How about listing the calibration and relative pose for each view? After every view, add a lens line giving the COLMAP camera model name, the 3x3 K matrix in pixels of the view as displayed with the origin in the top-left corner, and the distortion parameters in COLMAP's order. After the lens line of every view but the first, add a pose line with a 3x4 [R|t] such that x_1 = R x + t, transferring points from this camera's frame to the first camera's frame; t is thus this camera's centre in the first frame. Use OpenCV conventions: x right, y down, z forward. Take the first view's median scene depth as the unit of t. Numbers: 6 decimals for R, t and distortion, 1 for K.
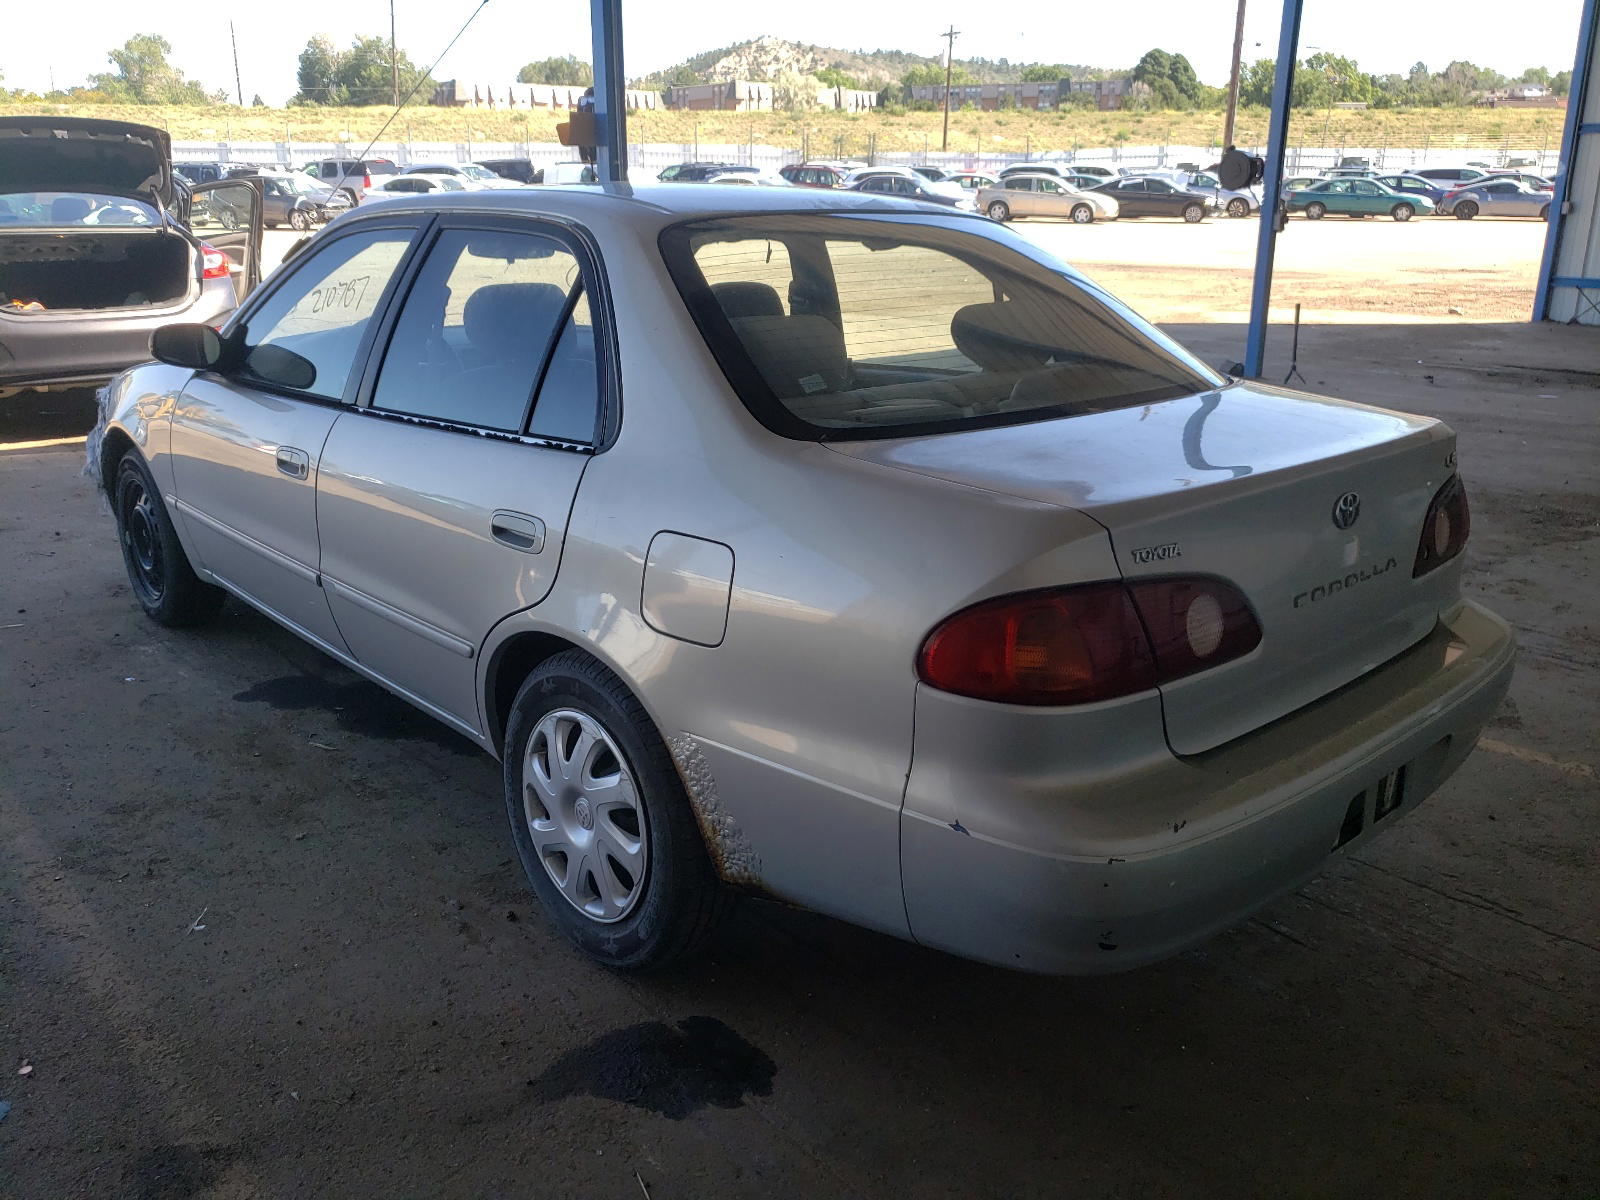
lens RADIAL K [[1255.5, 0, 800.0], [0, 1255.5, 600.0], [0, 0, 1]] dist [0.005979, 0.002288]
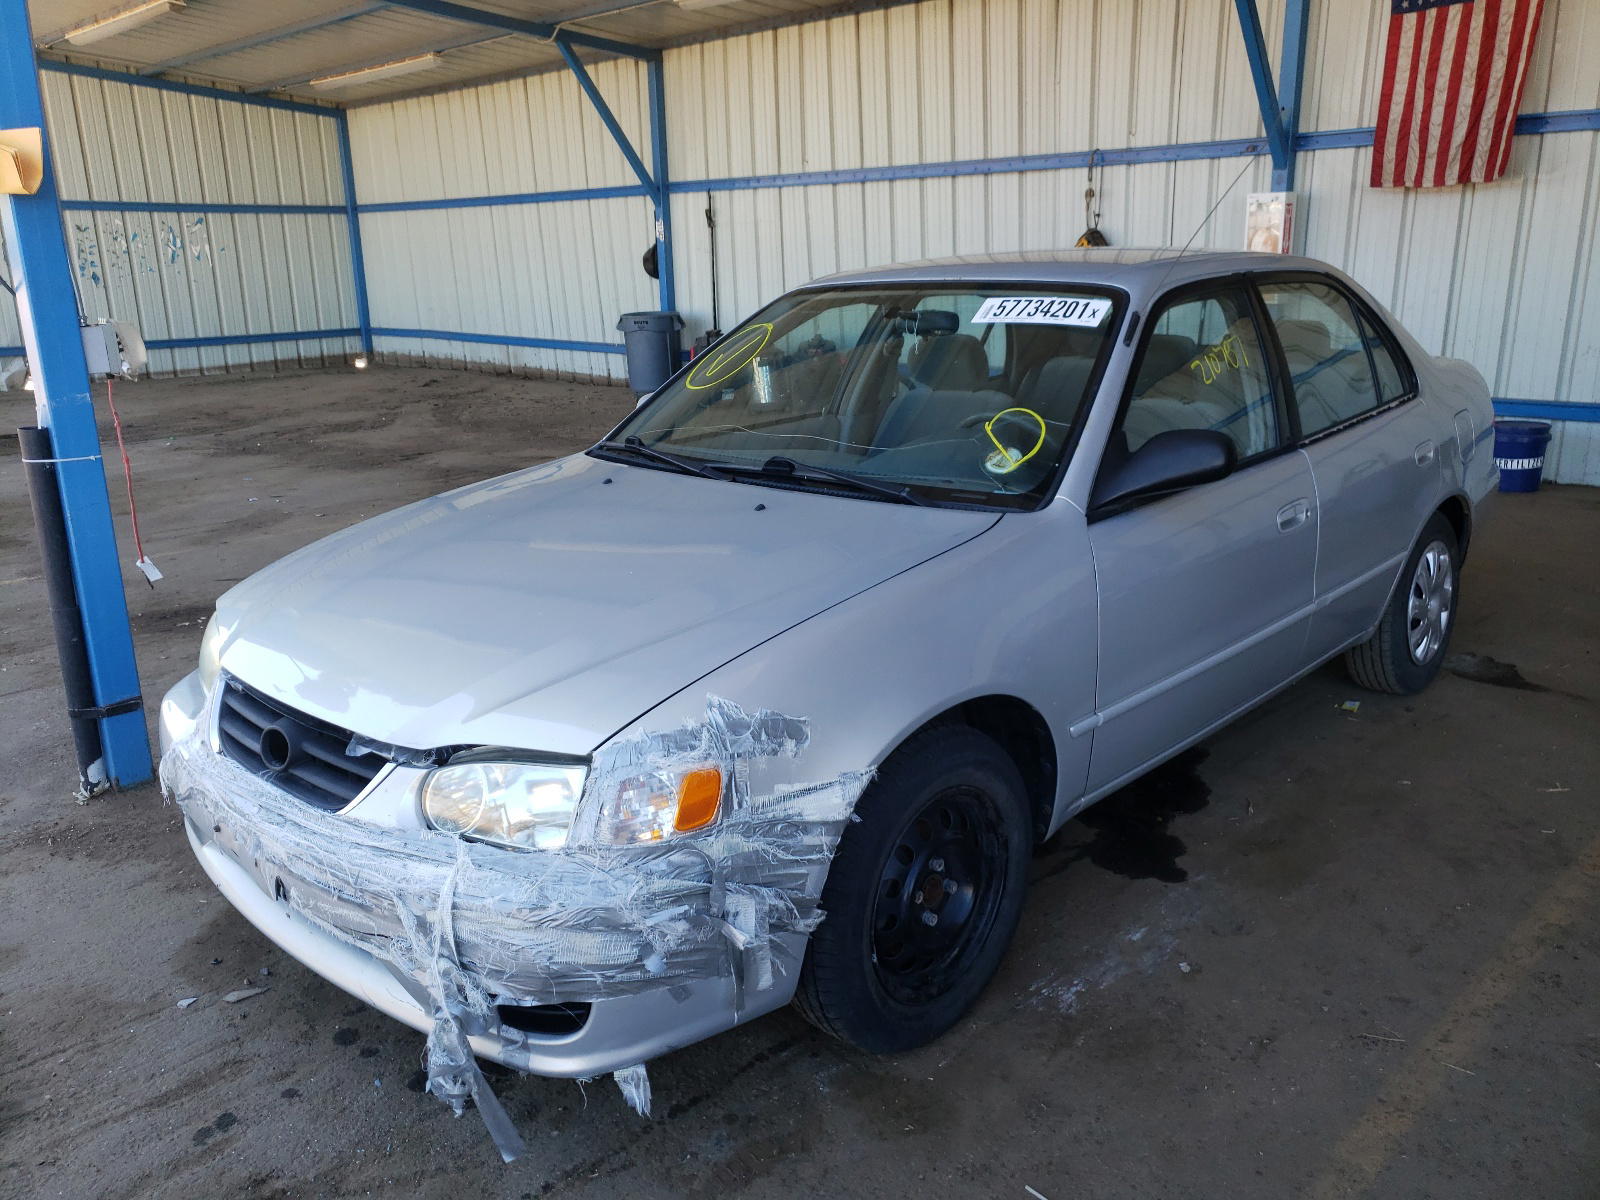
lens RADIAL K [[1255.5, 0, 800.0], [0, 1255.5, 600.0], [0, 0, 1]] dist [0.005979, 0.002288]
pose [[-0.066048, -0.289939, 0.954763, -1.276142], [0.300651, 0.906602, 0.296112, -0.437247], [-0.951445, 0.306608, 0.027291, 1.288325]]
